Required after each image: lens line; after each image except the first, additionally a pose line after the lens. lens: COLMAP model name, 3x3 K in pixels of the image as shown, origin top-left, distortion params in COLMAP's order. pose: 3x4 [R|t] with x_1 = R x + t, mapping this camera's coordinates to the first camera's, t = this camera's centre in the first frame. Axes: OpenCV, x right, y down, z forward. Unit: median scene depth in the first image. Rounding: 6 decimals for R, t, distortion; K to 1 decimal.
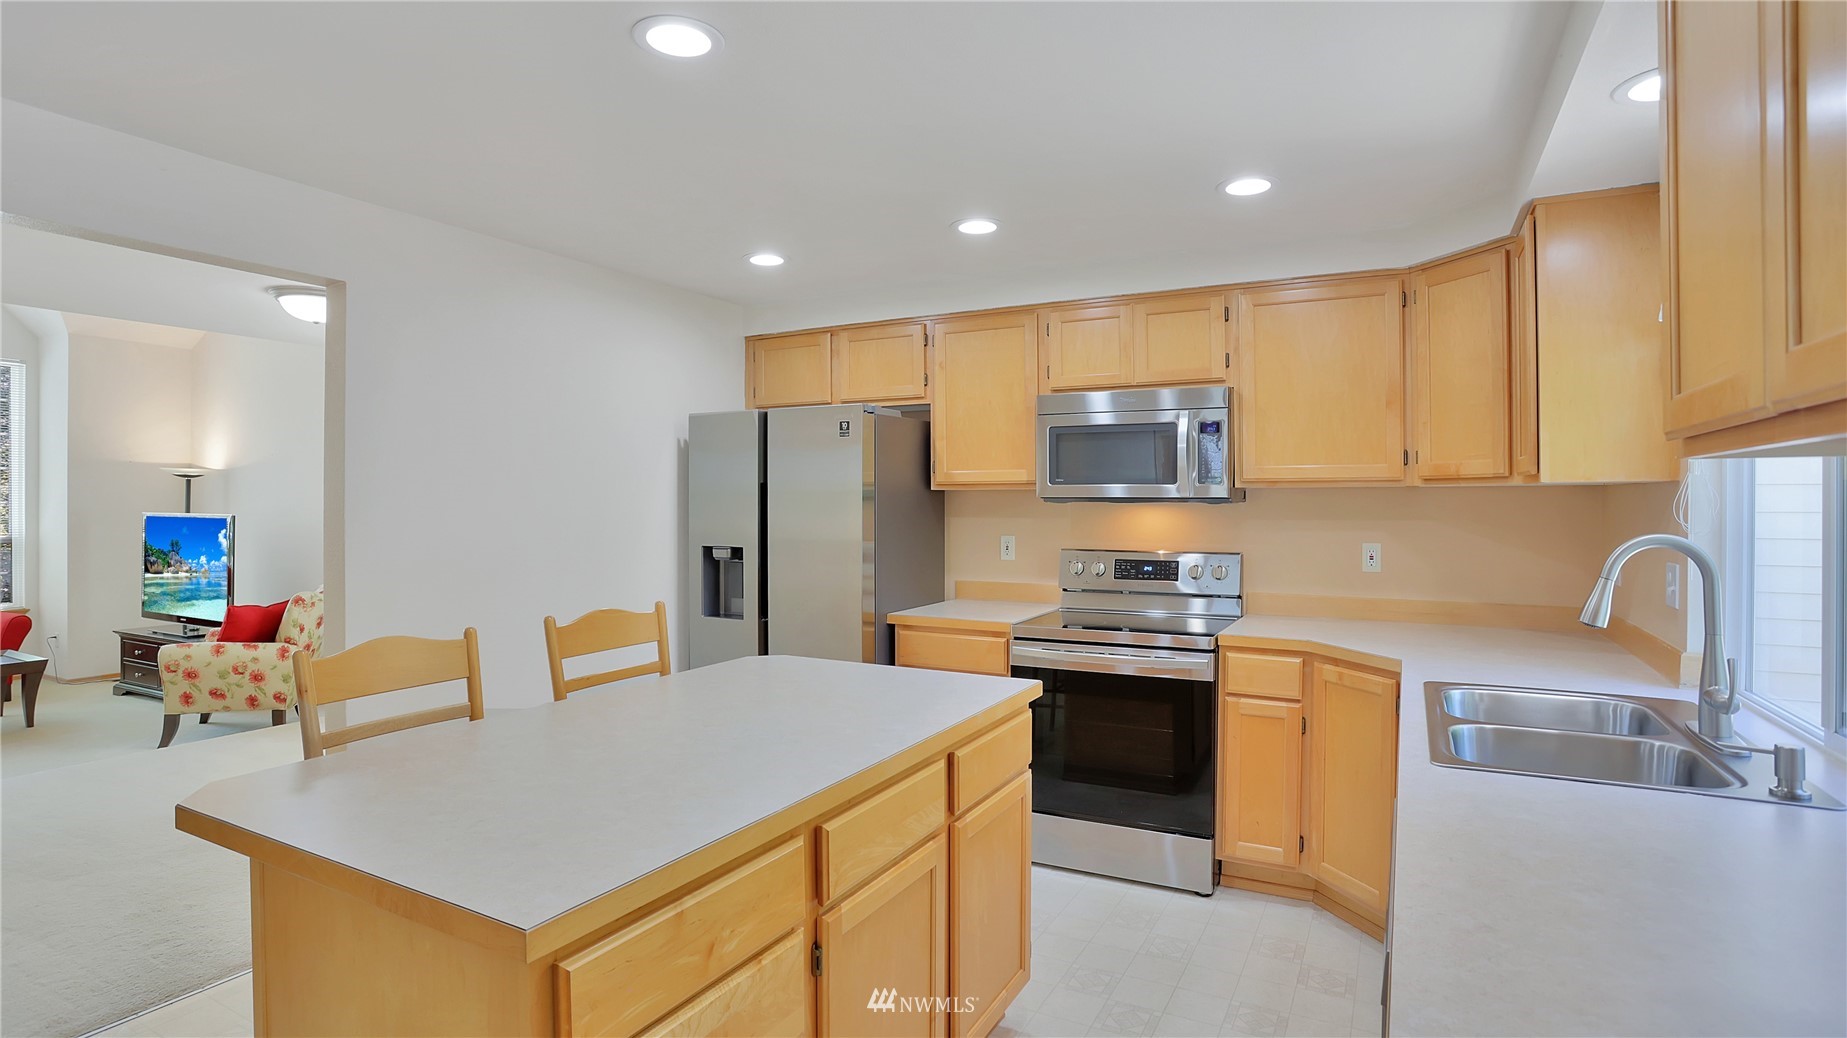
lens RADIAL K [[909.8, 0, 930.6], [0, 909.8, 509.3], [0, 0, 1]] dist [-0.070444, 0.027782]
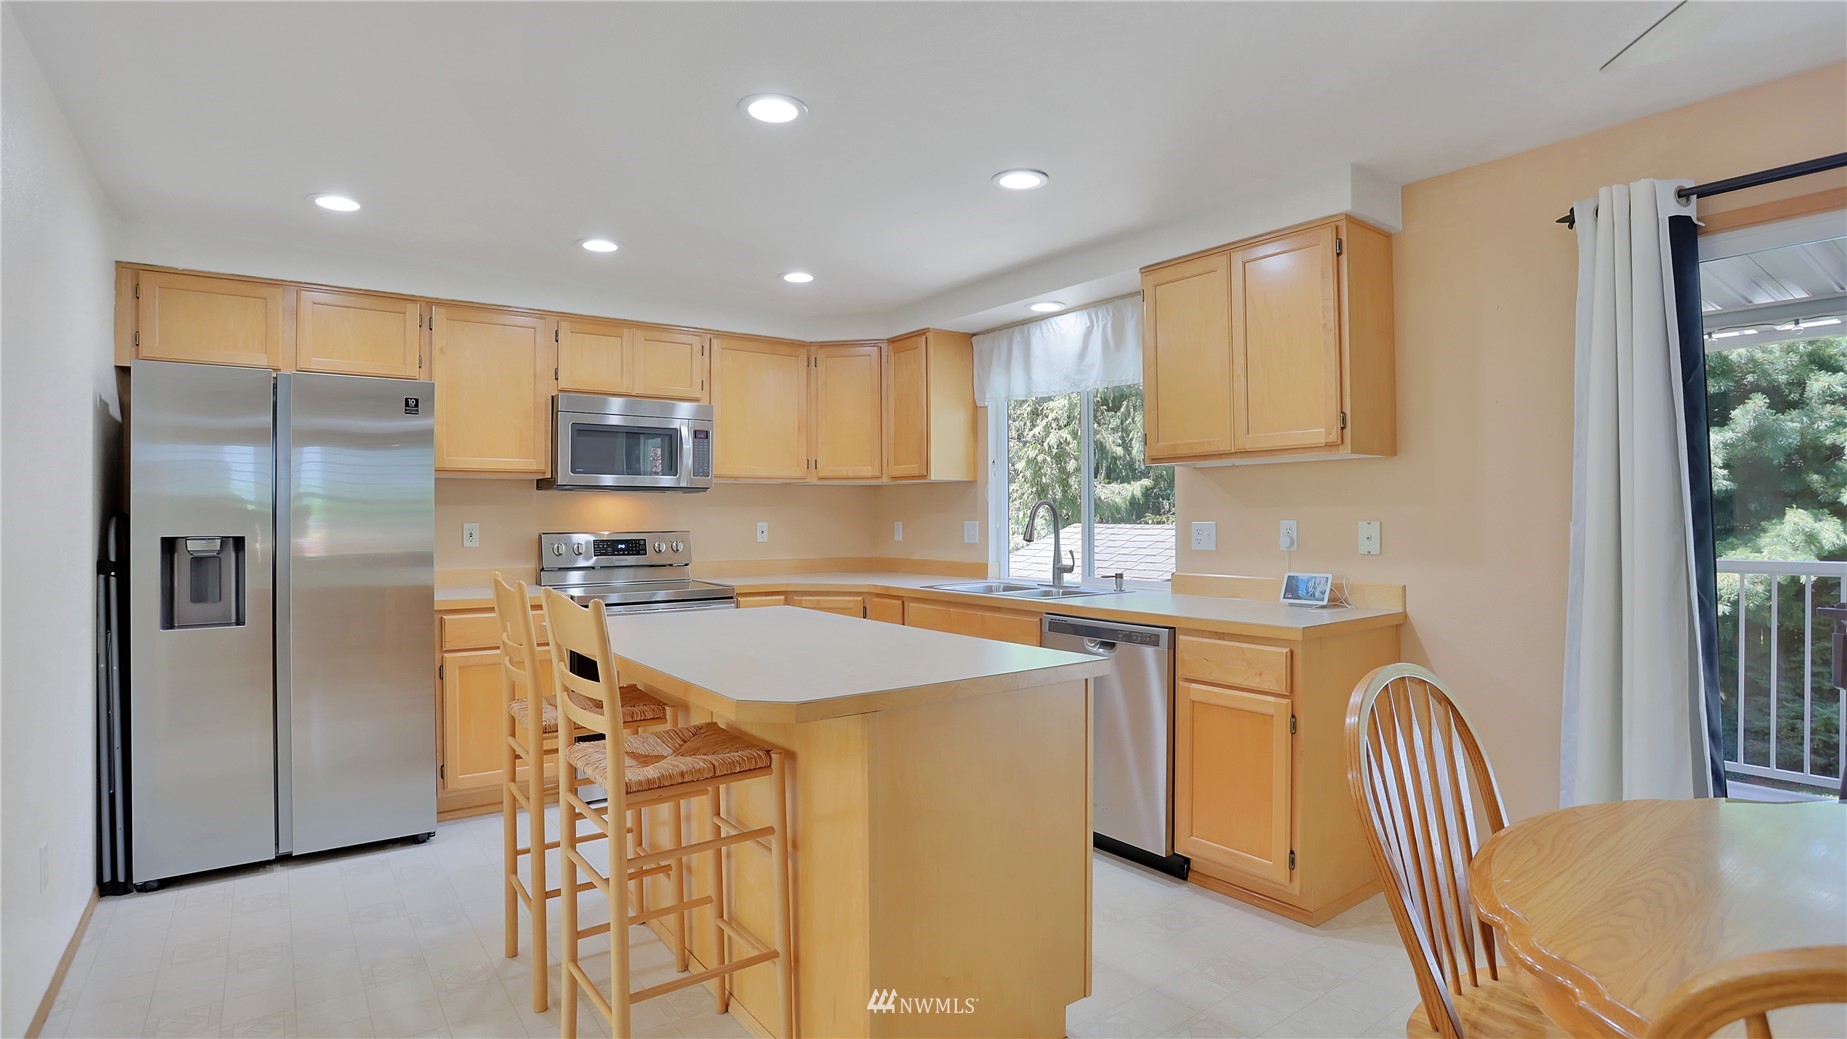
lens RADIAL K [[909.8, 0, 930.6], [0, 909.8, 509.8], [0, 0, 1]] dist [-0.070444, 0.027782]
pose [[0.439213, 0.006676, 0.898358, -0.734001], [0.010786, 0.999861, -0.012703, 0.040202], [-0.898318, 0.015269, 0.439080, 0.111908]]
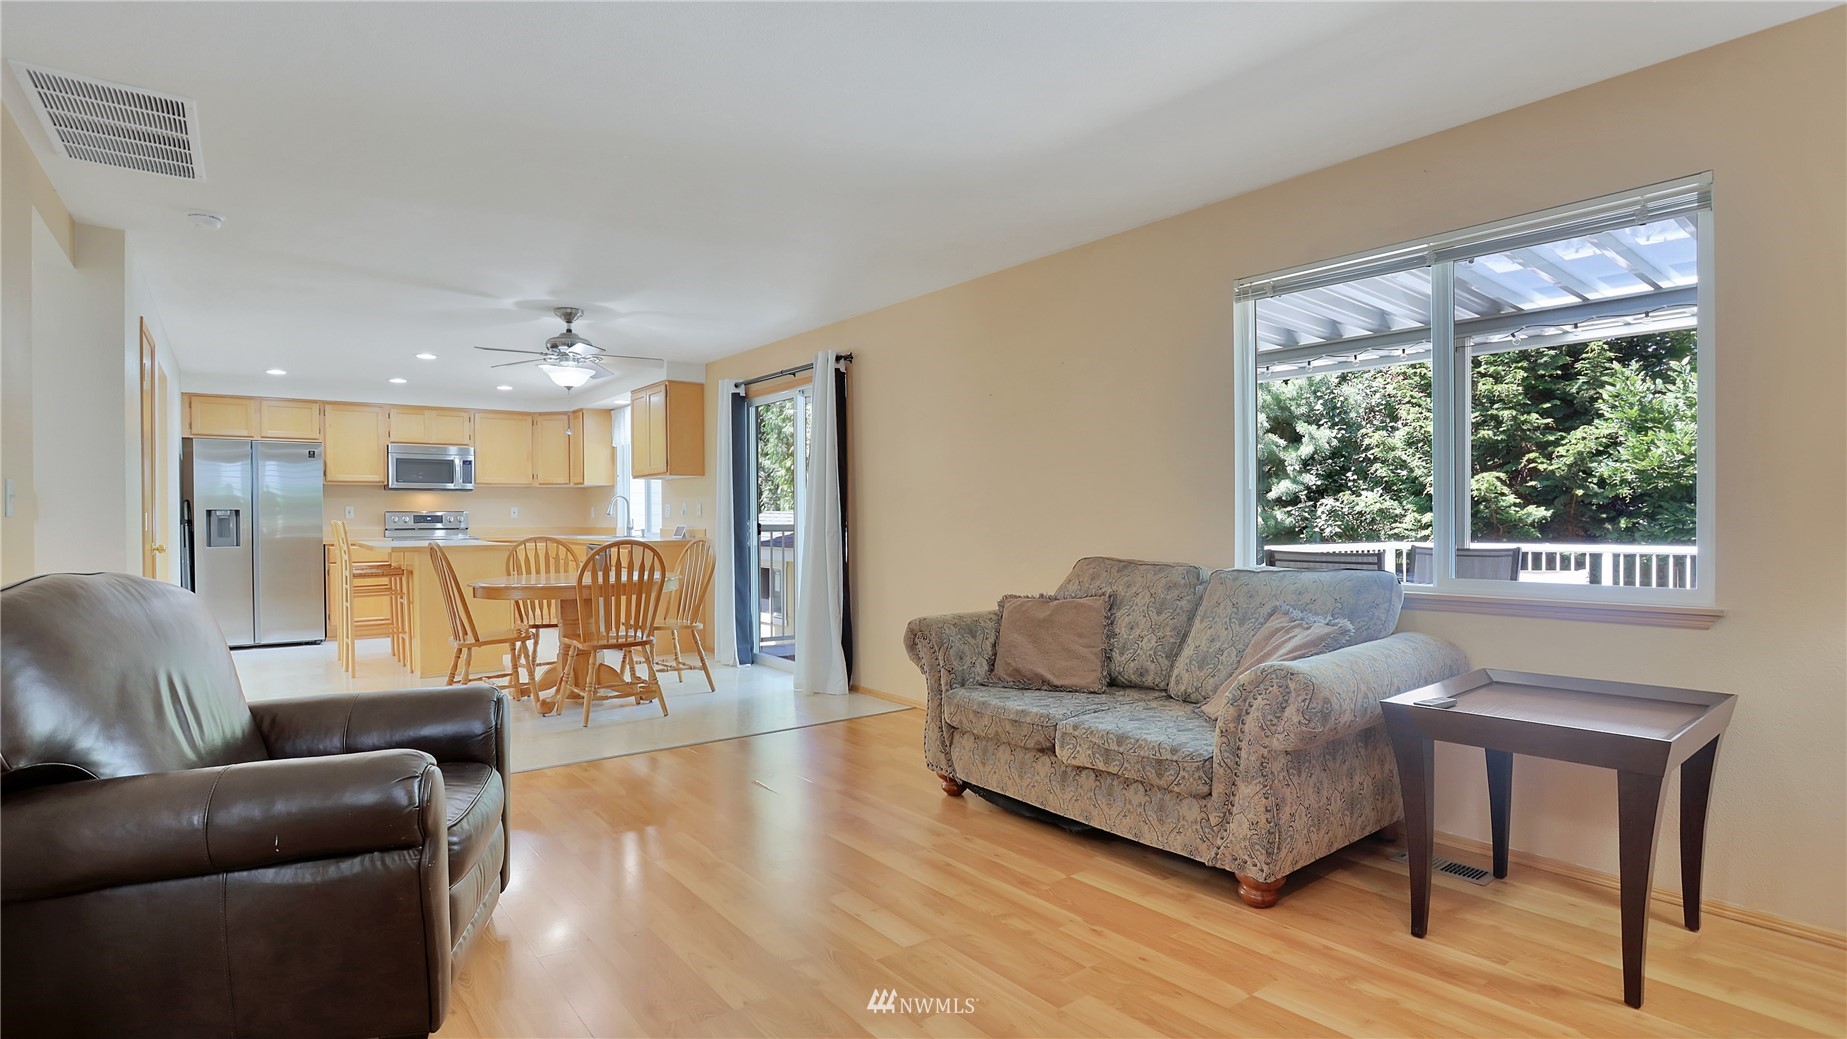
lens RADIAL K [[889.8, 0, 923.5], [0, 889.8, 519.5], [0, 0, 1]] dist [-0.060848, 0.018218]
pose [[0.417889, -0.005255, 0.908483, -1.463693], [0.012338, 0.999924, 0.000108, 0.092674], [-0.908414, 0.011164, 0.417922, -1.289443]]
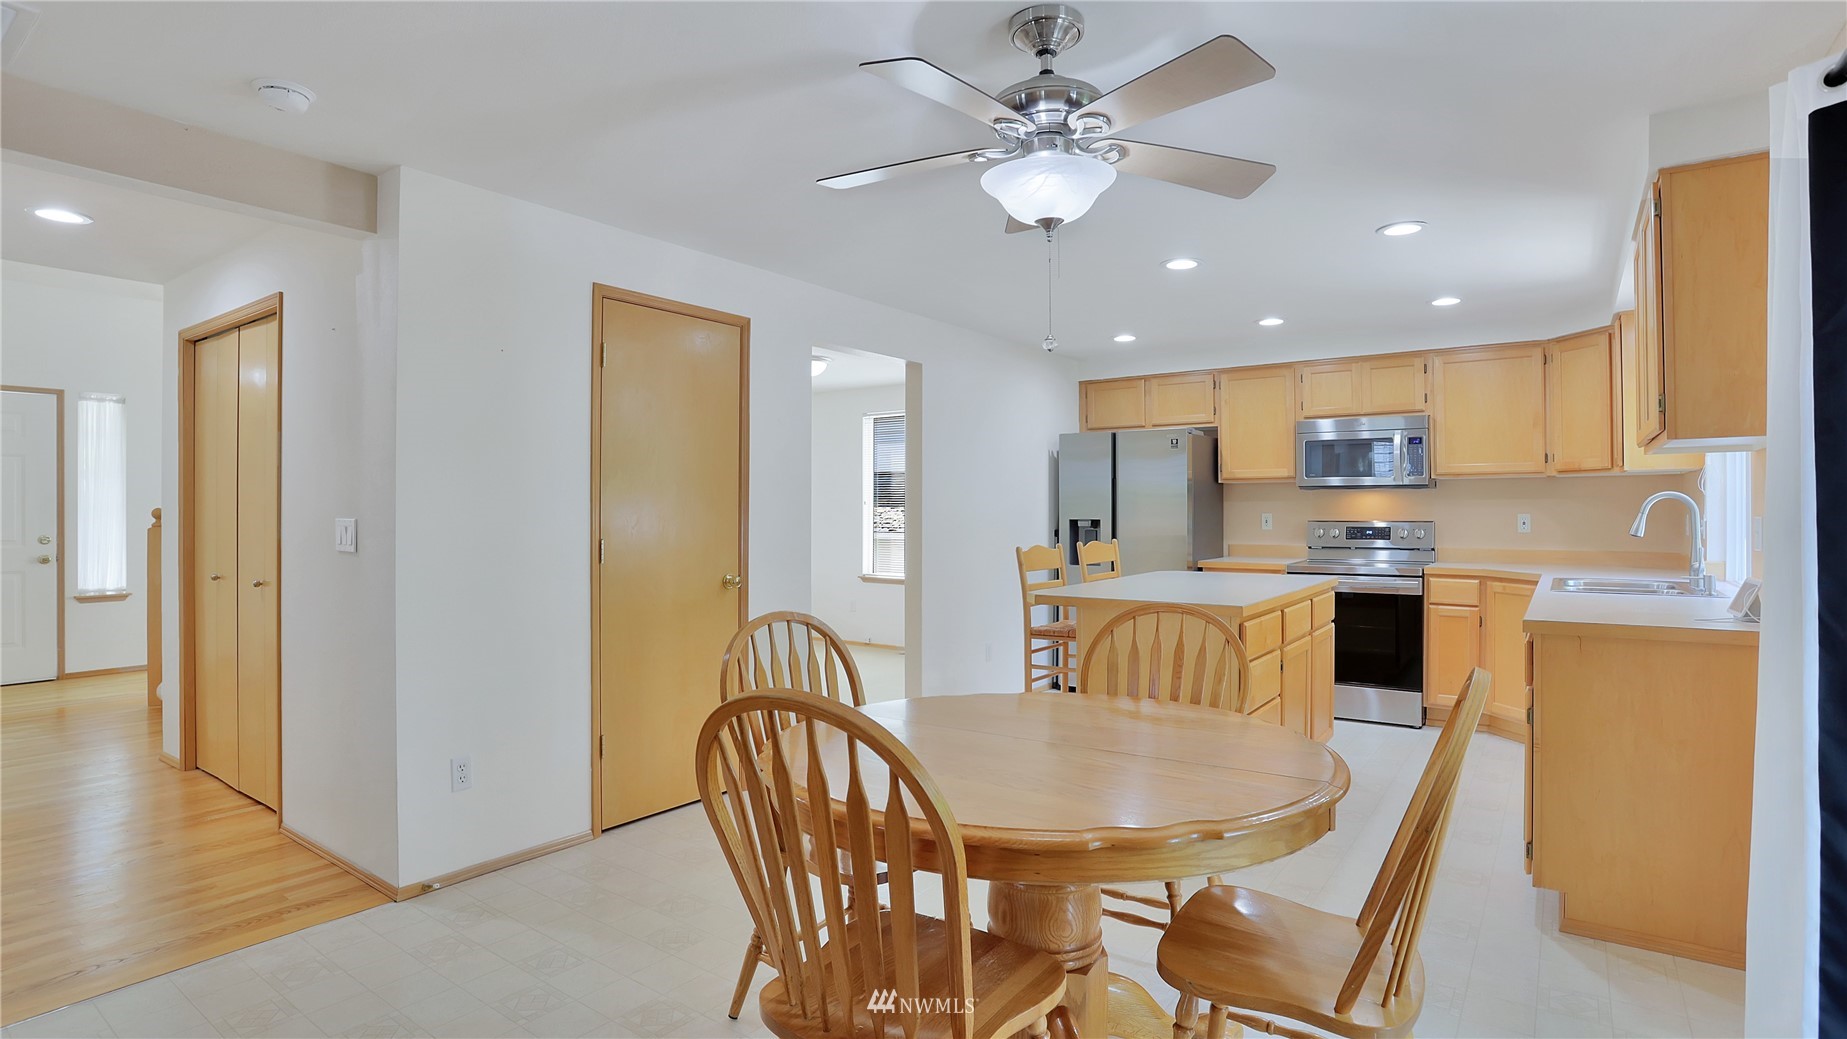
lens RADIAL K [[908.5, 0, 922.7], [0, 908.5, 512.9], [0, 0, 1]] dist [-0.077794, 0.036410]
pose [[0.989327, -0.001747, -0.145705, -0.320890], [0.000743, 0.999976, -0.006948, 0.047194], [0.145714, 0.006765, 0.989304, -0.675989]]
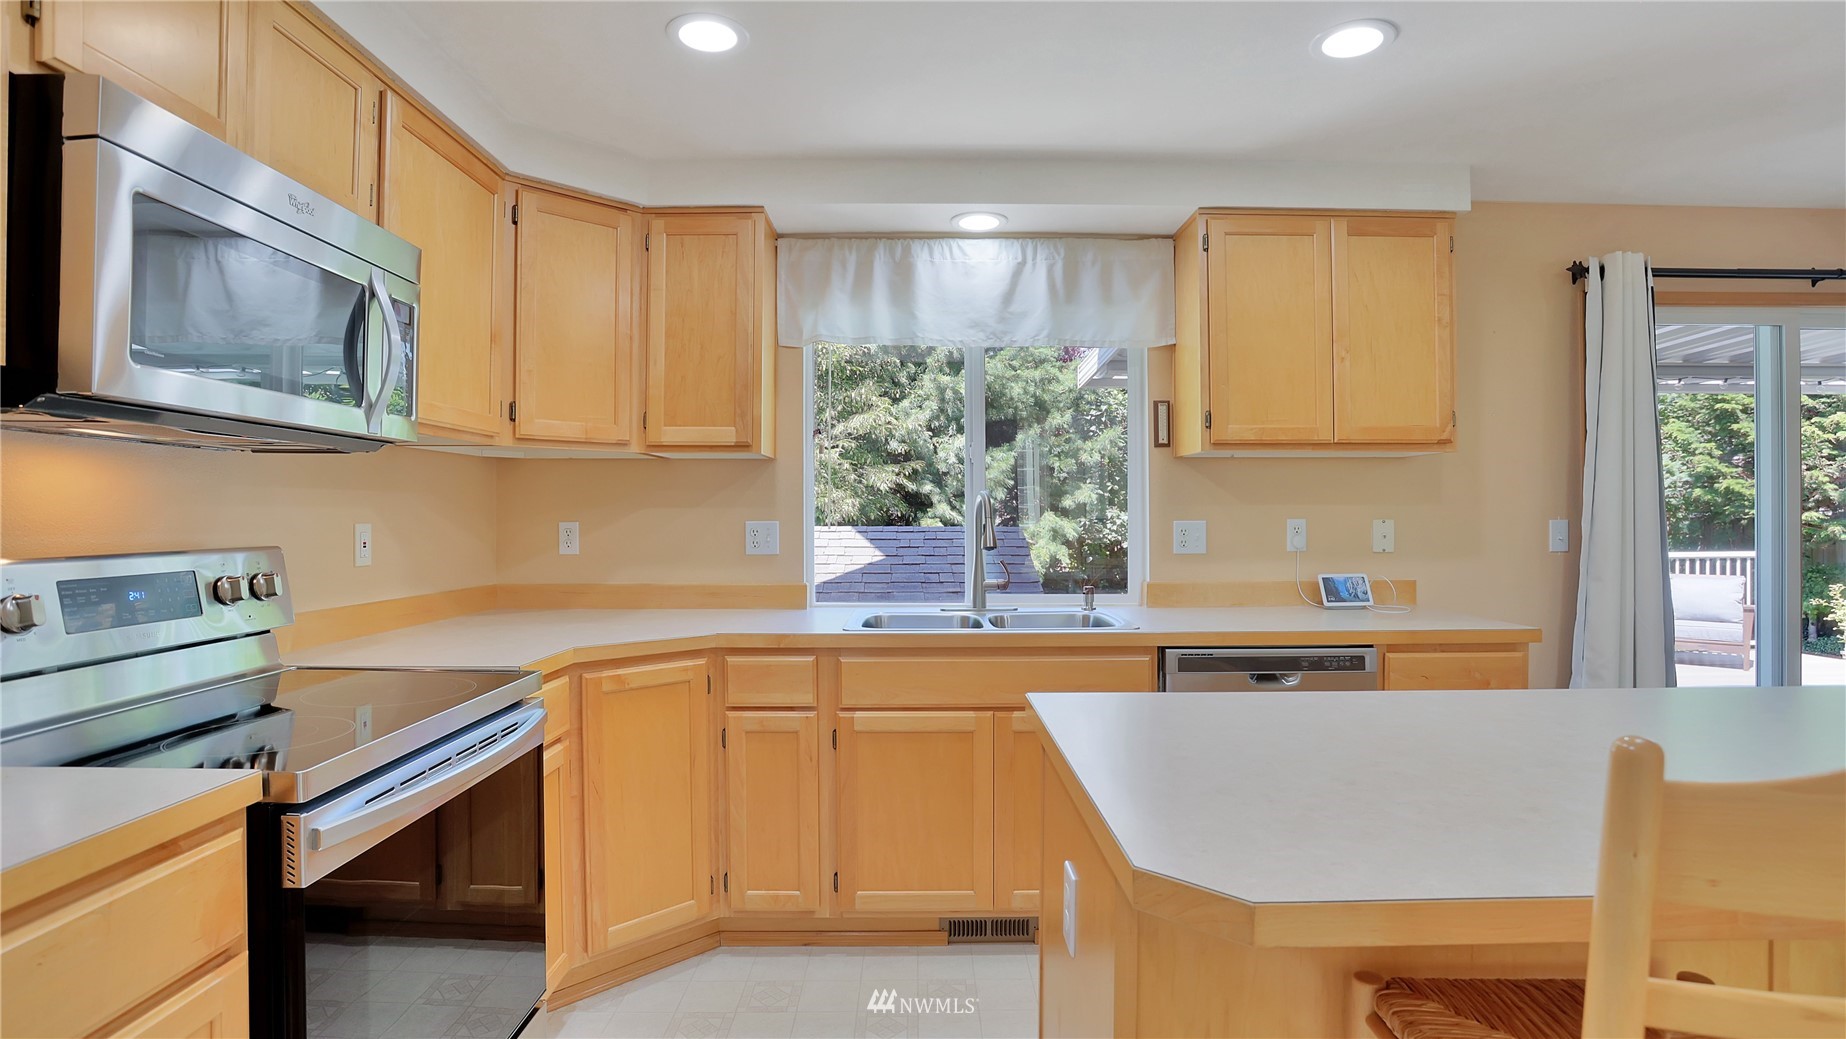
lens RADIAL K [[908.0, 0, 922.2], [0, 908.0, 512.9], [0, 0, 1]] dist [-0.077794, 0.036410]
pose [[-0.460074, 0.003134, 0.887875, -0.317154], [0.008203, 0.999966, 0.000721, 0.033367], [-0.887842, 0.007615, -0.460084, 0.961489]]
